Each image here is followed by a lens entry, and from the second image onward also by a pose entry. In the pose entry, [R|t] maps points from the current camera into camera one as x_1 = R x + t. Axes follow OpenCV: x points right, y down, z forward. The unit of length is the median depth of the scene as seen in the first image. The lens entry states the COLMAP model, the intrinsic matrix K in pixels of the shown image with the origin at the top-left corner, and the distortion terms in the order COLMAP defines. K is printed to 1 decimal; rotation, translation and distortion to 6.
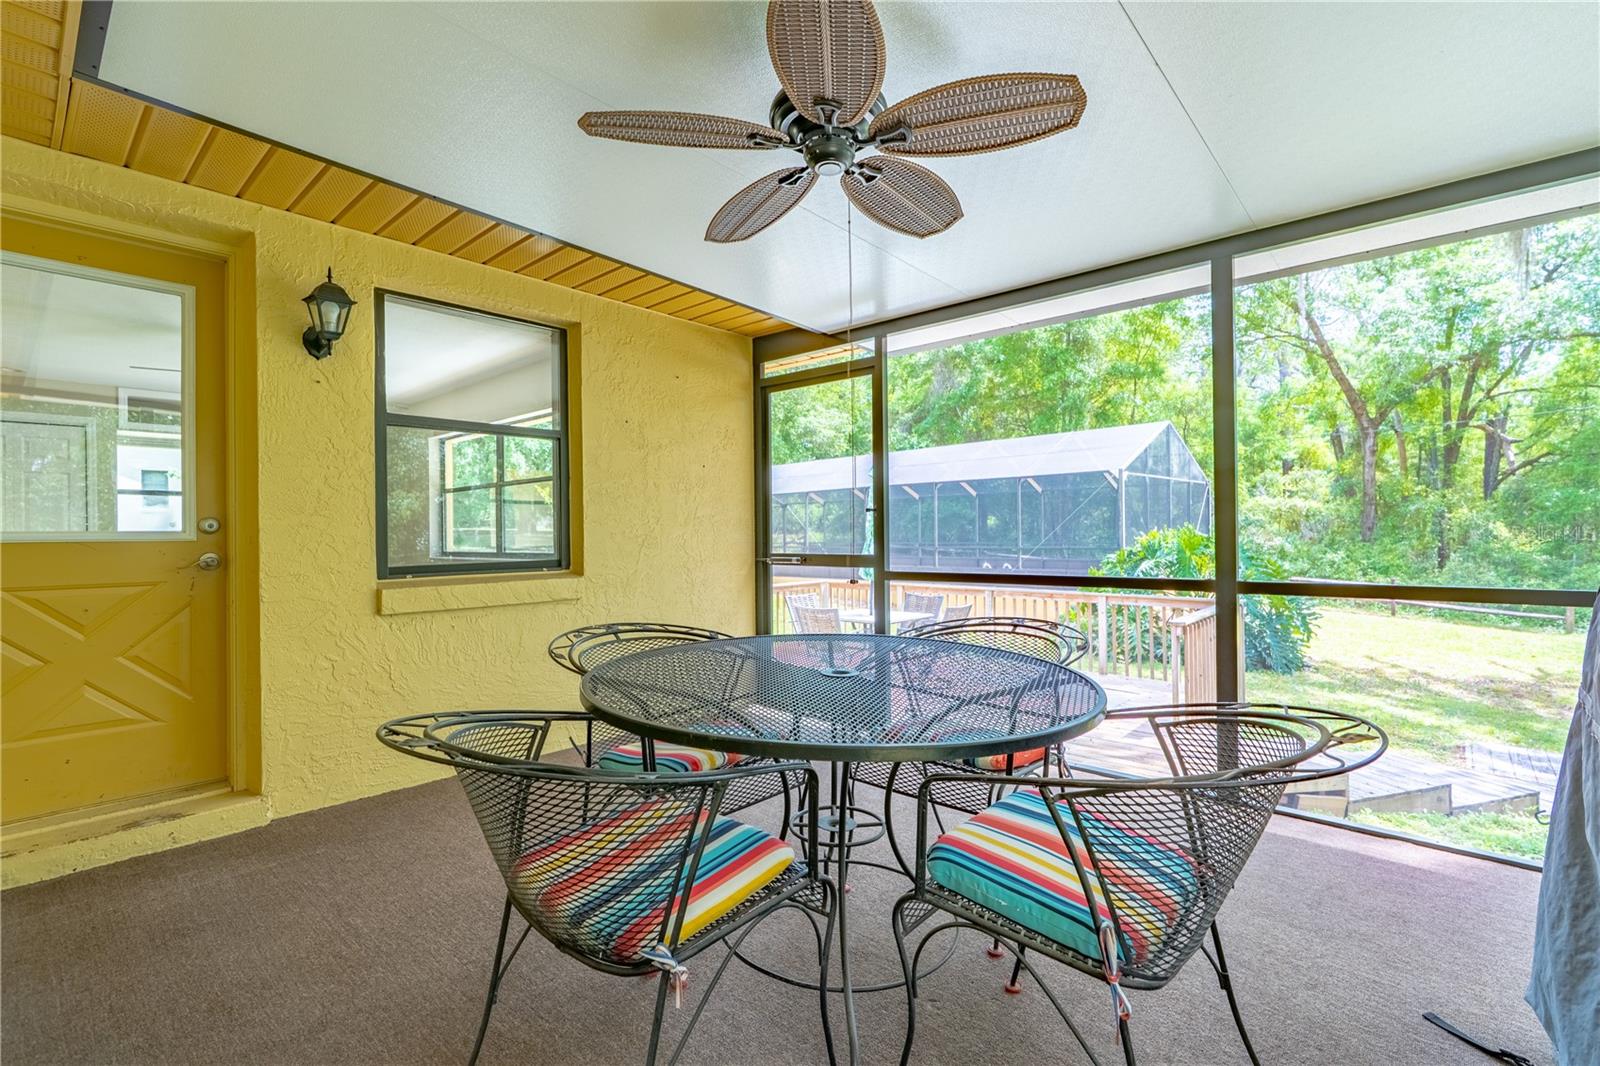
lens RADIAL K [[728.6, 0, 813.8], [0, 728.6, 528.3], [0, 0, 1]] dist [-0.003767, -0.000971]
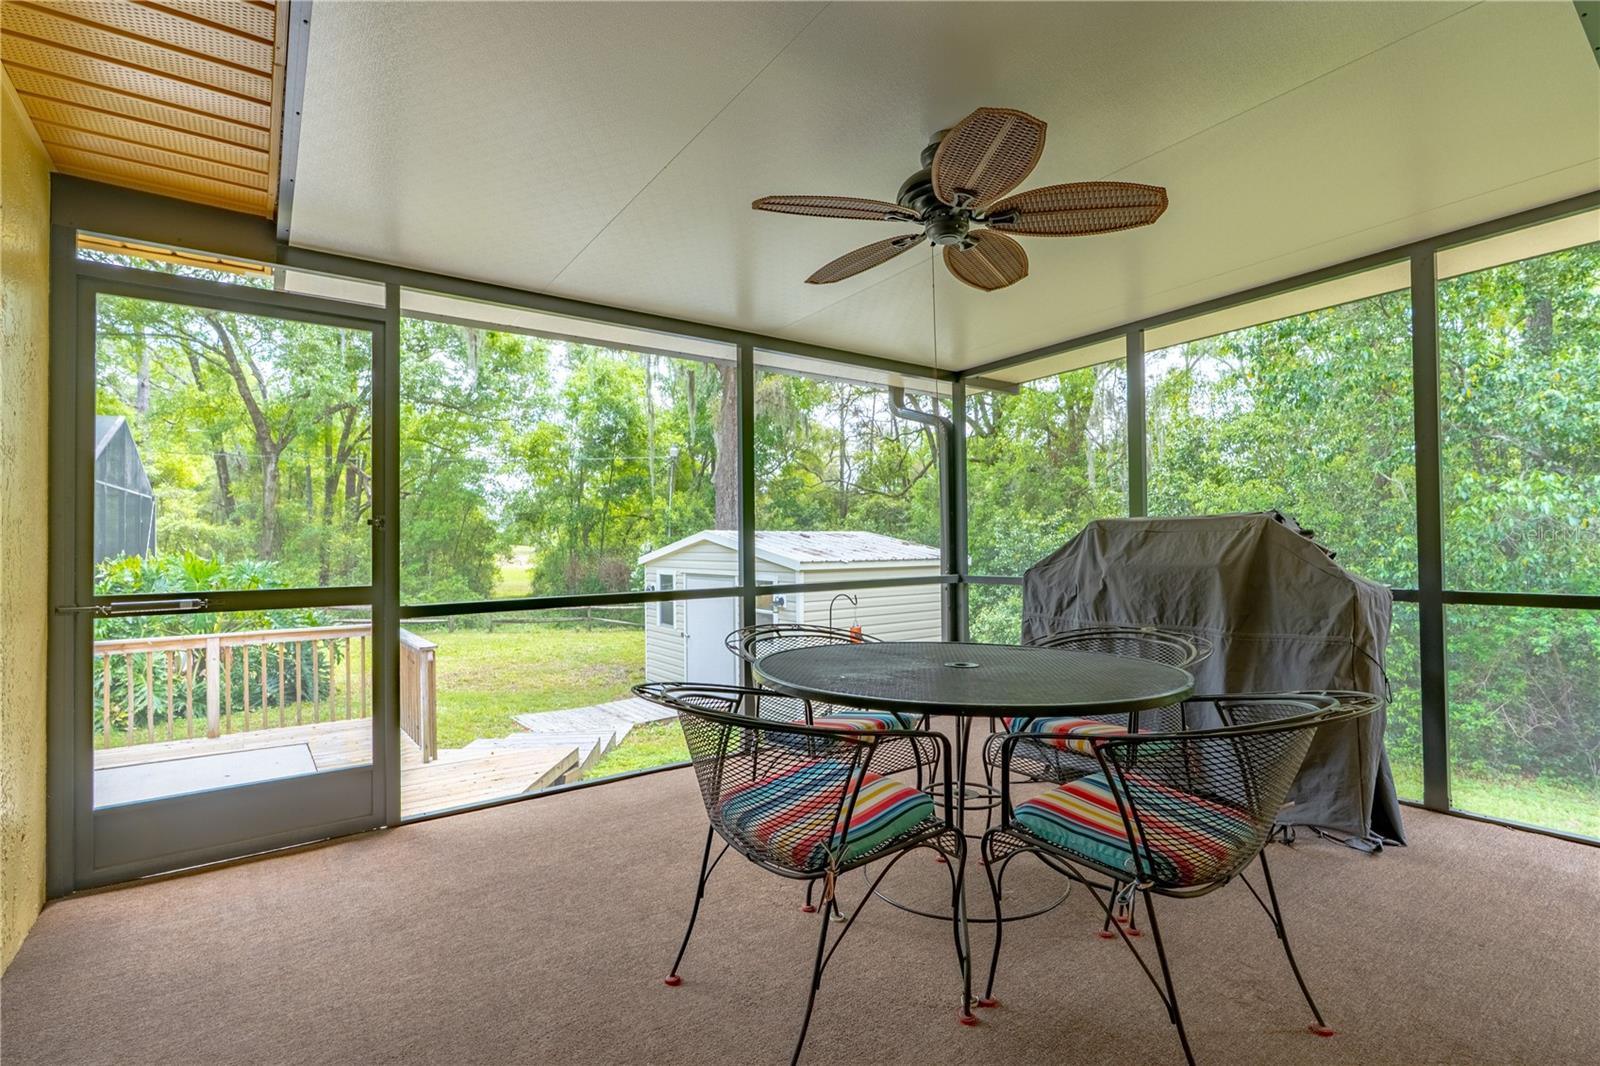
lens RADIAL K [[728.6, 0, 803.7], [0, 728.6, 533.9], [0, 0, 1]] dist [-0.003767, -0.000971]
pose [[0.209714, 0.019021, 0.977578, -0.462991], [0.005911, 0.999768, -0.020721, 0.002980], [-0.977745, 0.010124, 0.209553, 0.388335]]
